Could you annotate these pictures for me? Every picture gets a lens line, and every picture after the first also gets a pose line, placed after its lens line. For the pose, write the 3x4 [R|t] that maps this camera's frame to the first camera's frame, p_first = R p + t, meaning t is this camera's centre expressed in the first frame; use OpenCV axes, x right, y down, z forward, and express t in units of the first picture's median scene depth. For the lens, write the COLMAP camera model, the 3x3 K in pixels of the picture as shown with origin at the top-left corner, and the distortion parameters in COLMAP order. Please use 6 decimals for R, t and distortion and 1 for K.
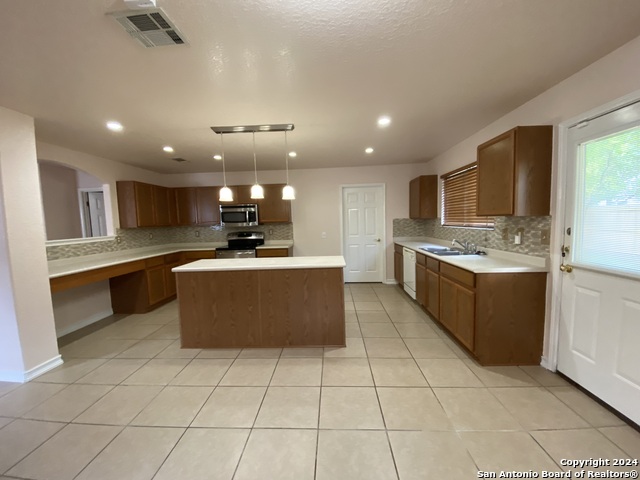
lens RADIAL K [[259.6, 0, 317.3], [0, 259.6, 240.4], [0, 0, 1]] dist [0.009986, -0.014282]
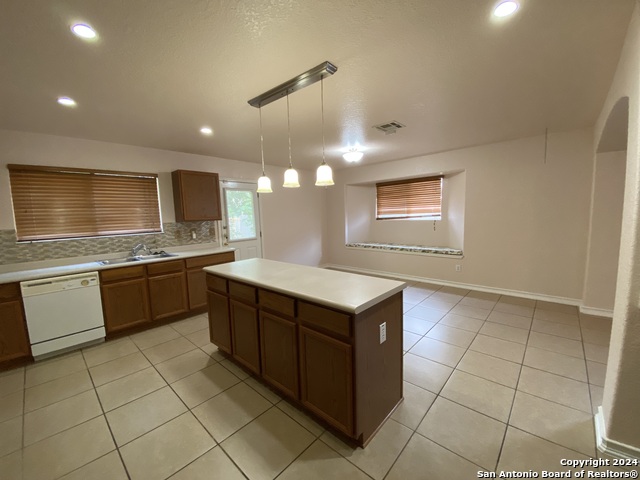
lens RADIAL K [[259.6, 0, 321.1], [0, 259.6, 238.9], [0, 0, 1]] dist [0.009986, -0.014282]
pose [[-0.779386, -0.007156, 0.626503, -0.789850], [0.102075, 0.985125, 0.138237, -0.117035], [-0.618173, 0.171690, -0.767062, 1.607800]]
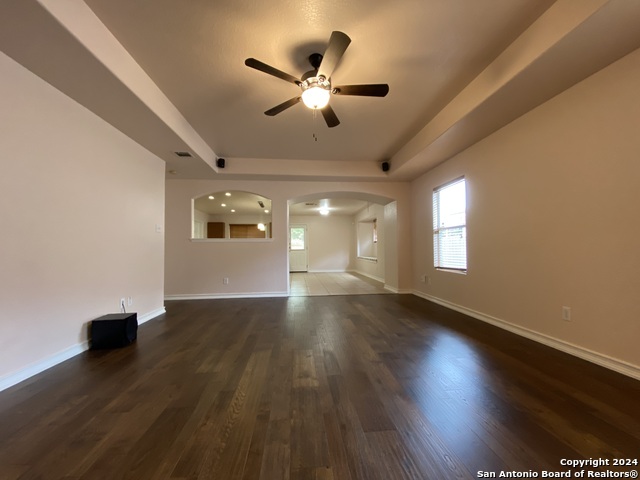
lens RADIAL K [[259.6, 0, 319.1], [0, 259.6, 245.6], [0, 0, 1]] dist [0.009986, -0.014282]
pose [[-0.131821, 0.042106, 0.990379, -3.185303], [0.090563, 0.995431, -0.030267, 0.158292], [-0.987128, 0.085702, -0.135032, 0.807142]]
